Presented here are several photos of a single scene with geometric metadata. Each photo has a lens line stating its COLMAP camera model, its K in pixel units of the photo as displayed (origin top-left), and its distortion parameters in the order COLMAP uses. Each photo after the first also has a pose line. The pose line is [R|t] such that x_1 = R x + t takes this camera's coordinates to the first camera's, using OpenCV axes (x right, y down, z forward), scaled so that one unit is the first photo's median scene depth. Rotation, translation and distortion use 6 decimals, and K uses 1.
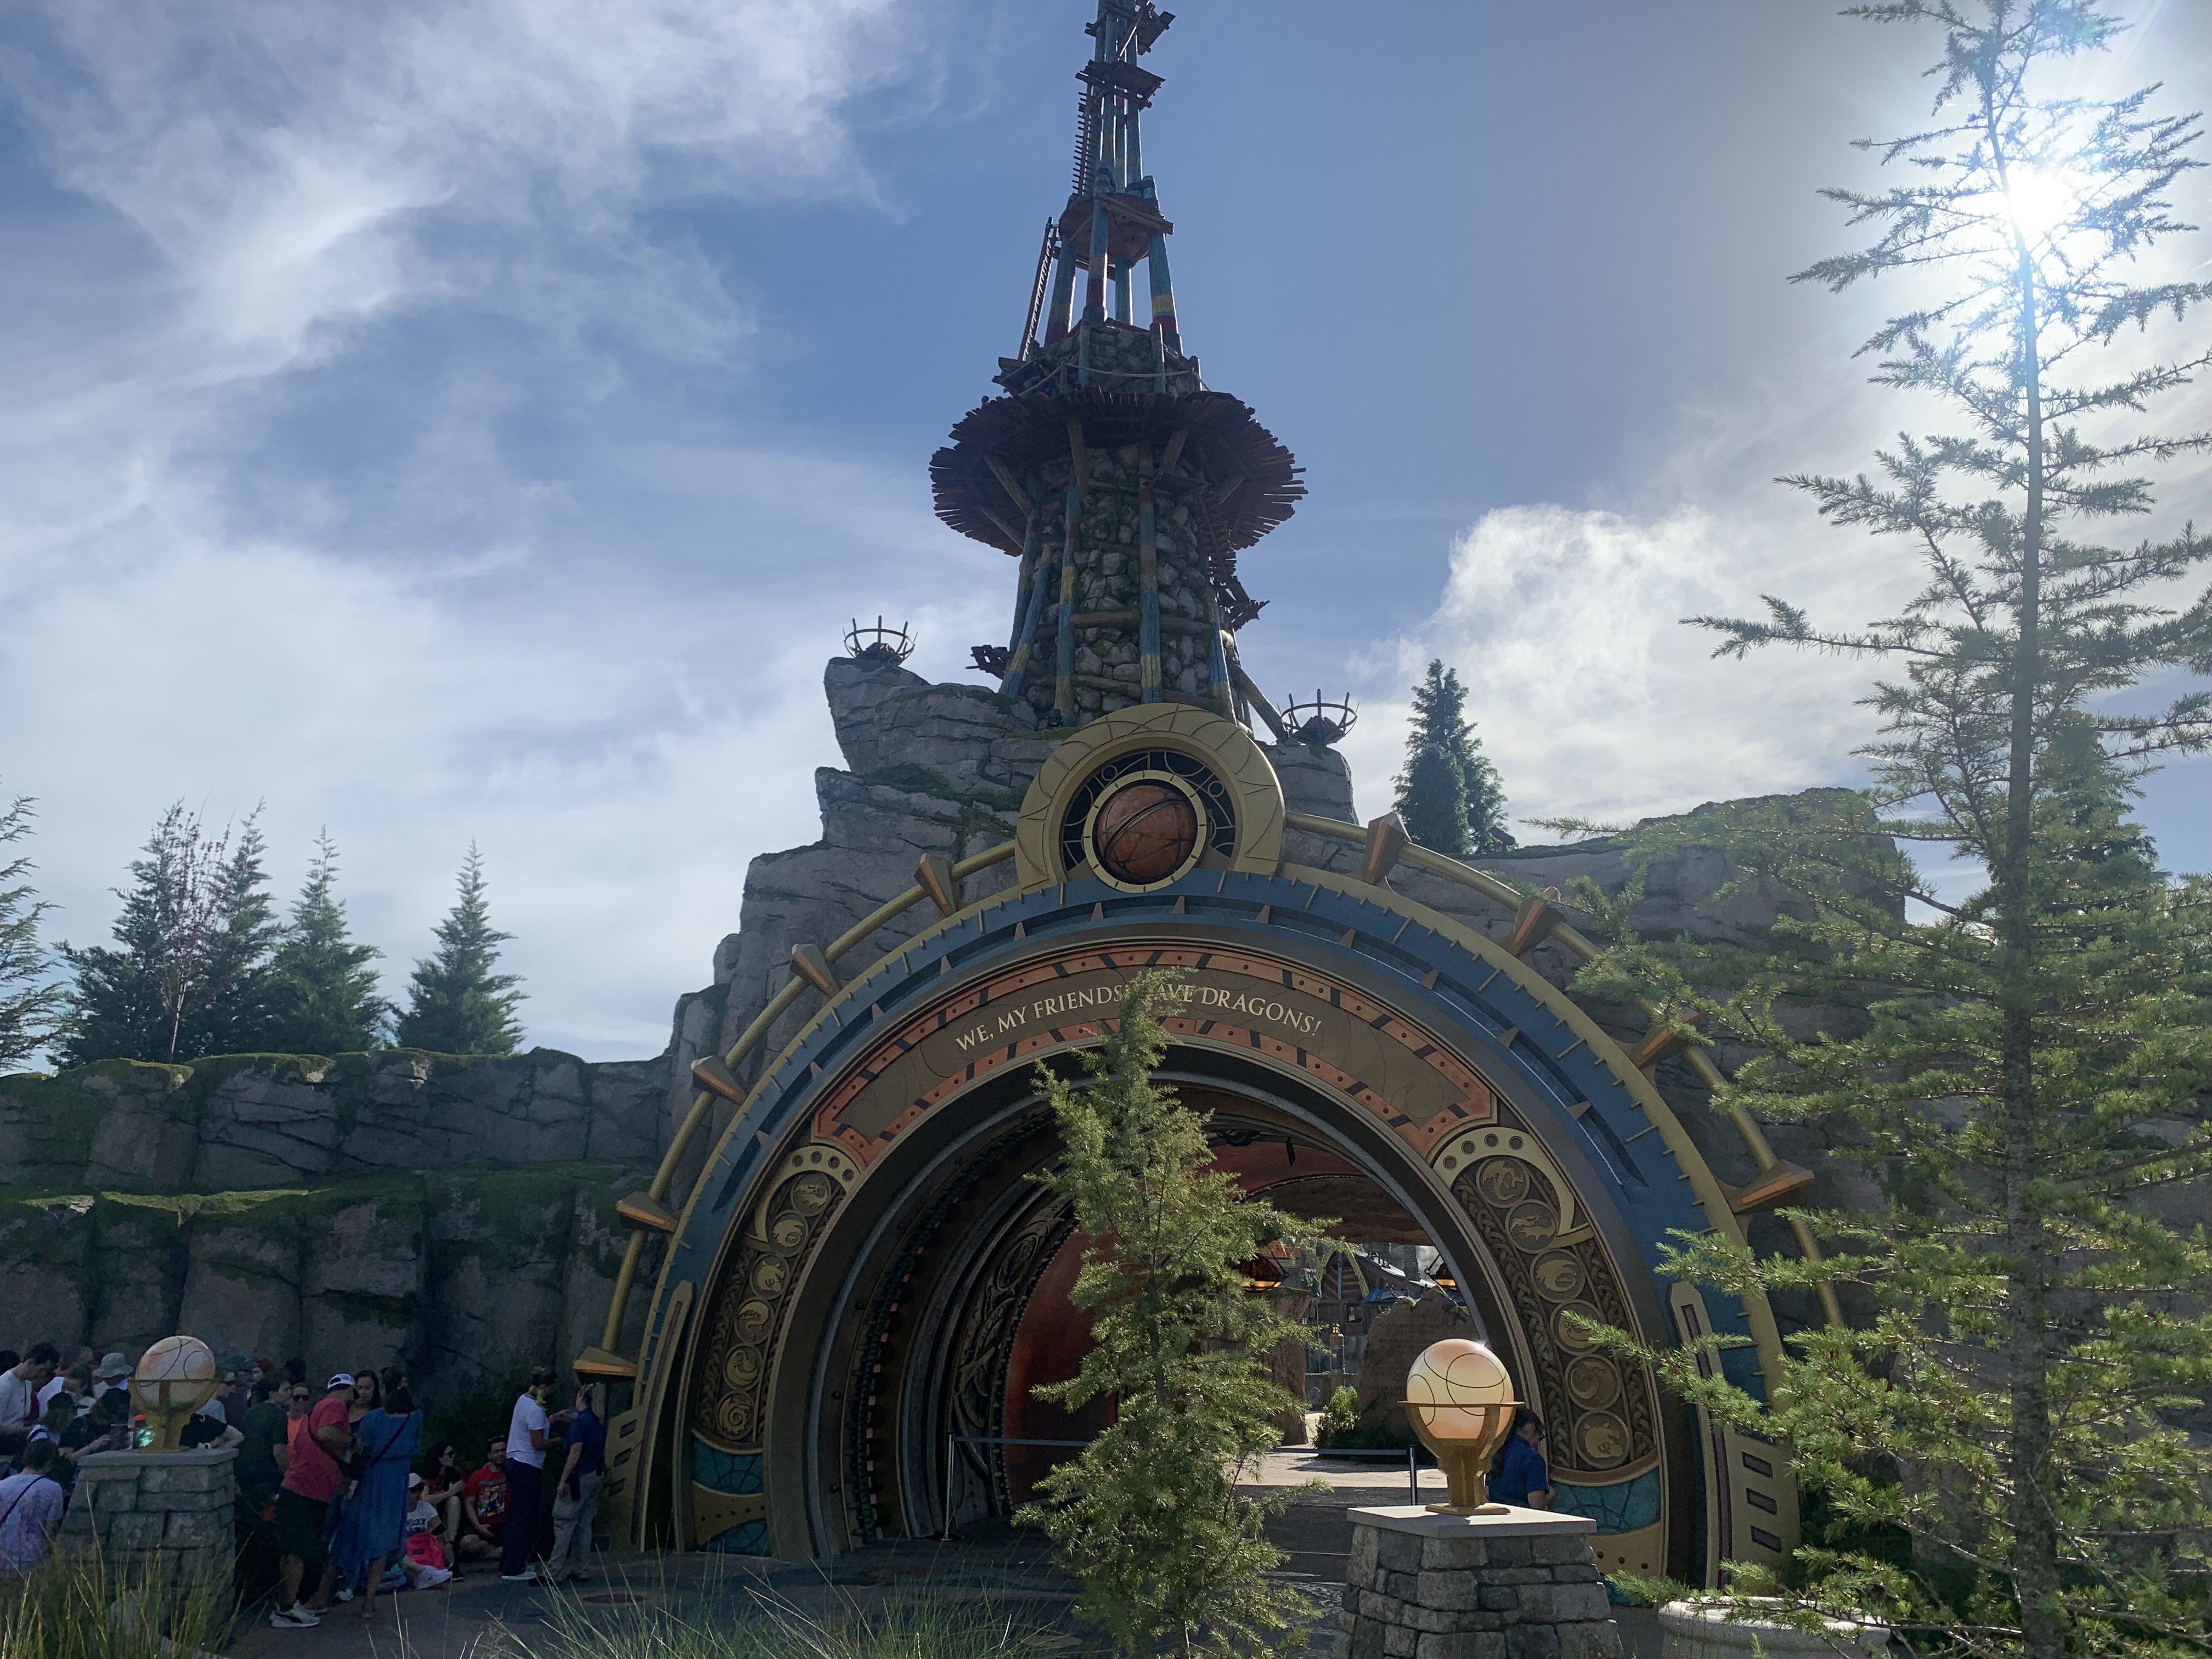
lens RADIAL K [[1654.4, 0, 1110.2], [0, 1654.4, 823.7], [0, 0, 1]] dist [0.070041, -0.086714]
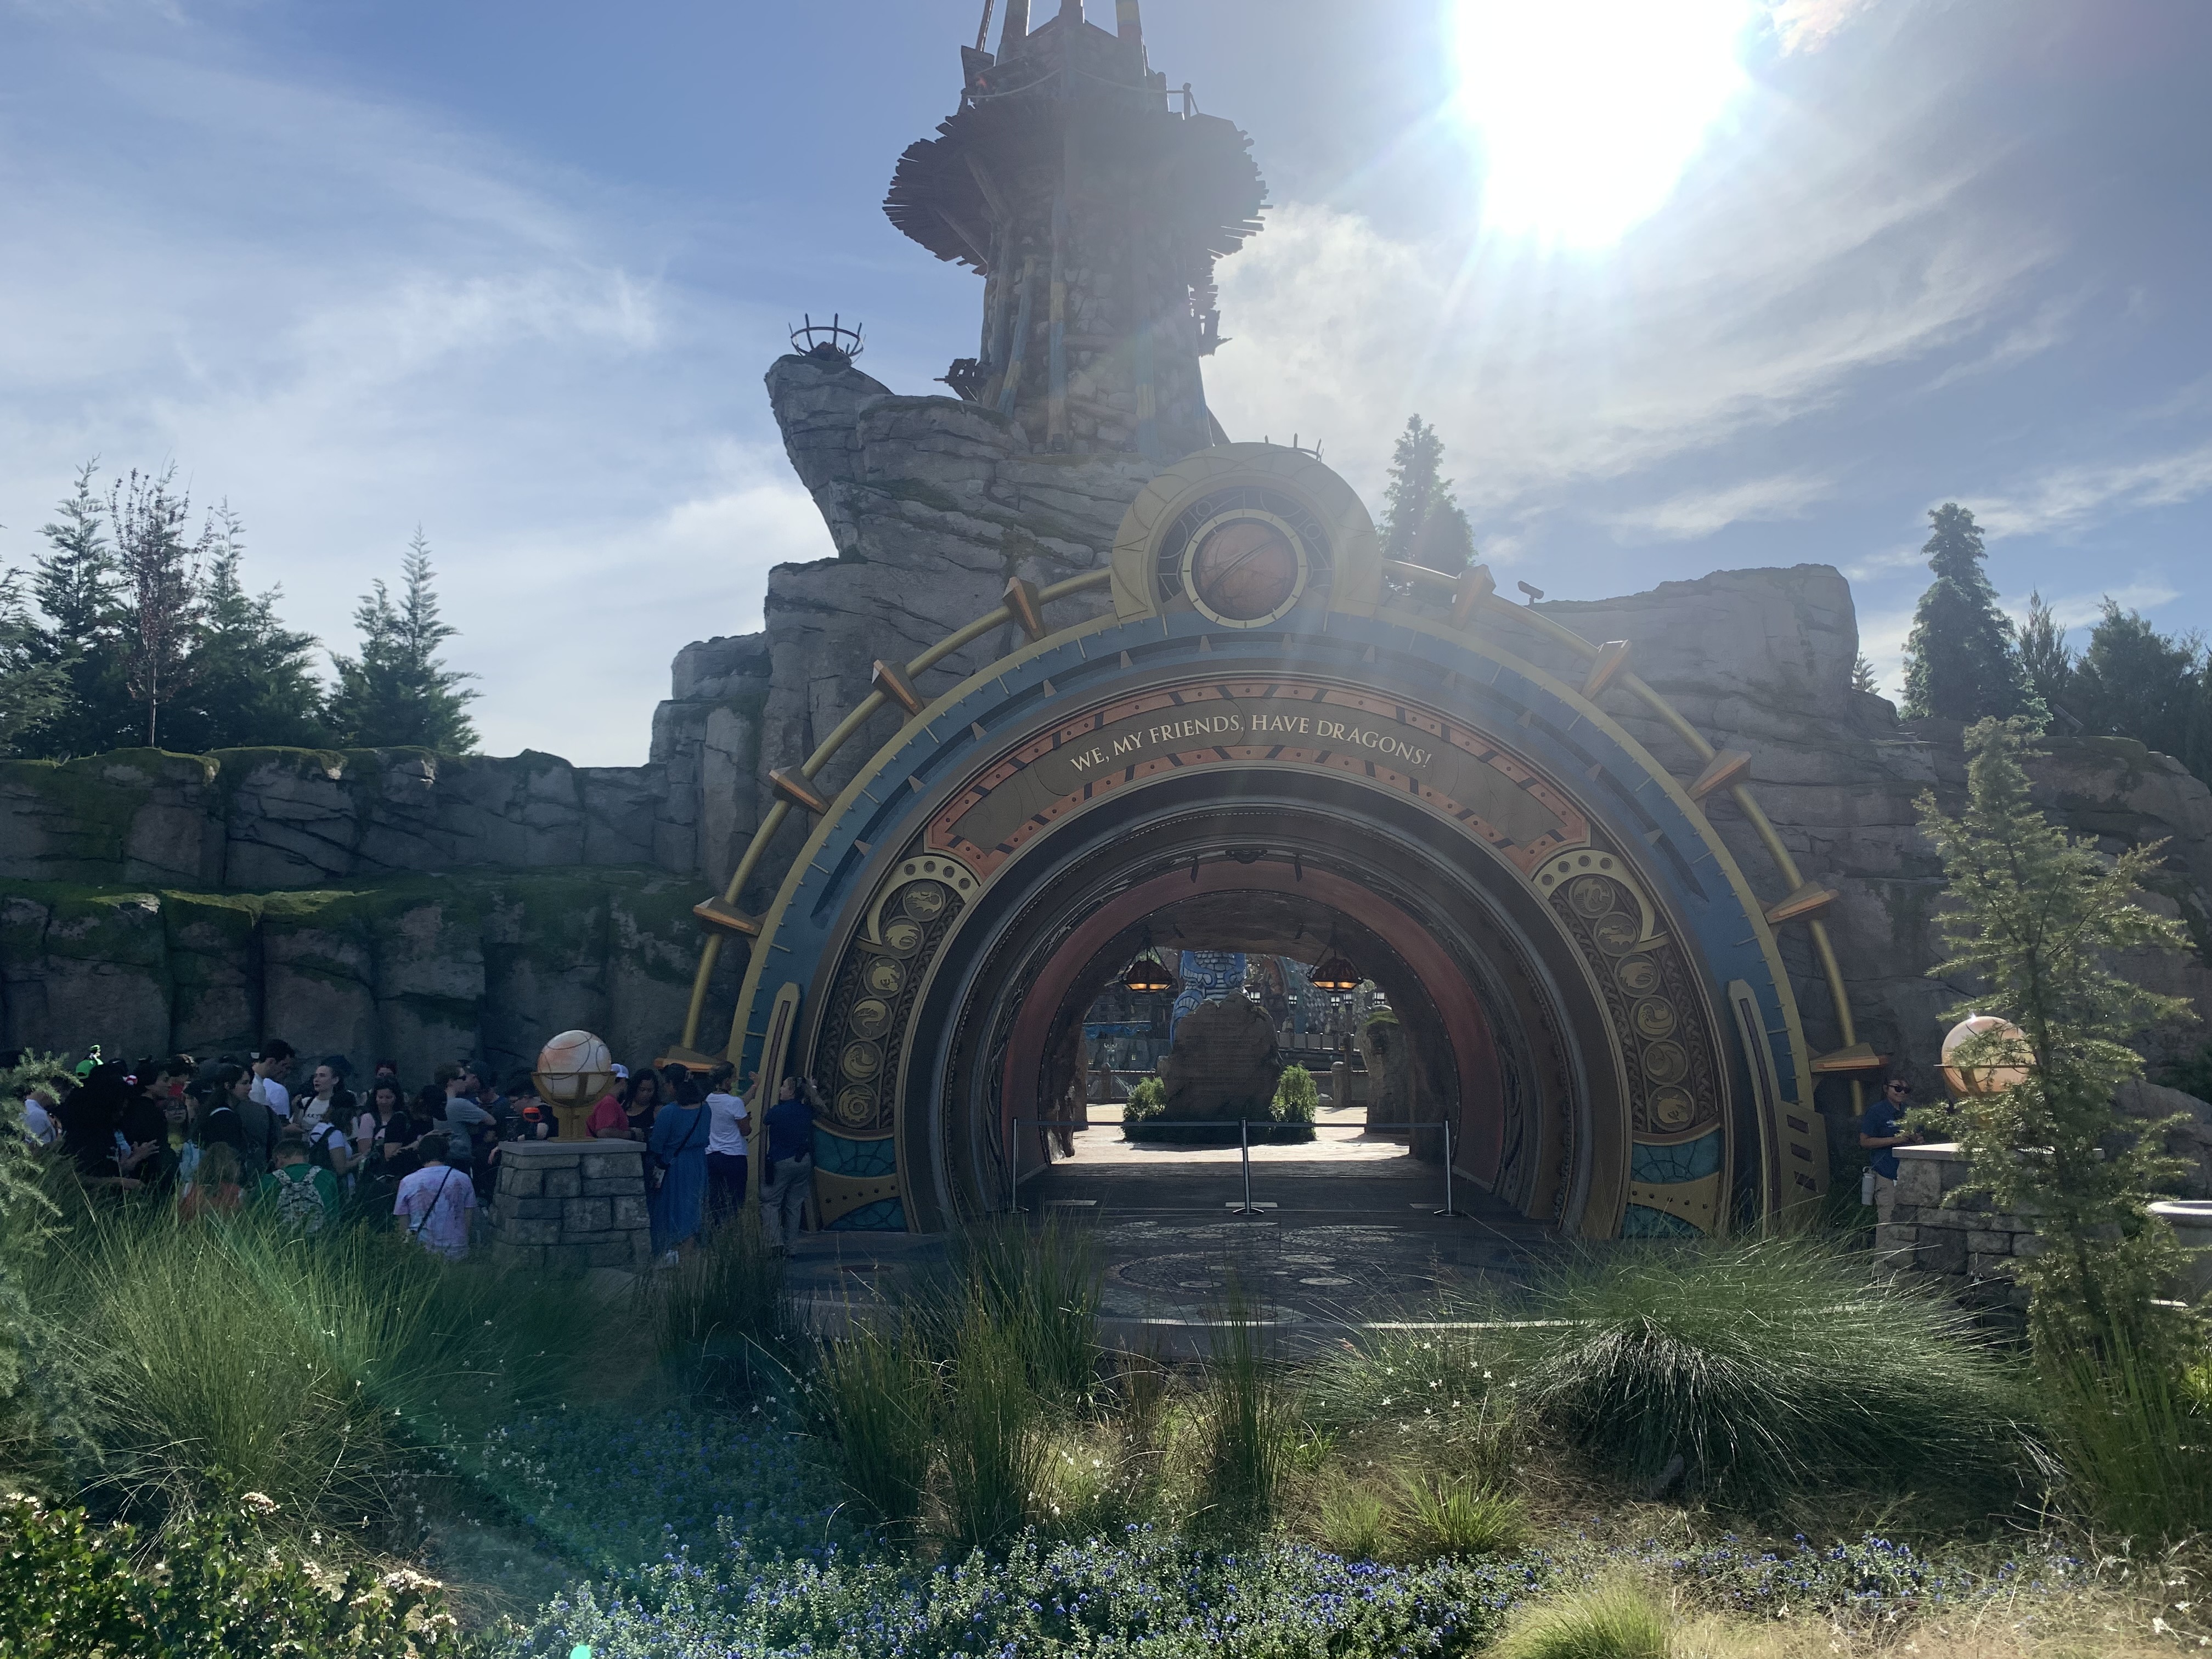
lens RADIAL K [[1654.4, 0, 1106.6], [0, 1654.4, 808.3], [0, 0, 1]] dist [0.070041, -0.086714]
pose [[0.967893, 0.023506, 0.250261, -0.315832], [-0.062977, 0.986540, 0.150905, 0.001508], [-0.243345, -0.161820, 0.956346, -0.007619]]
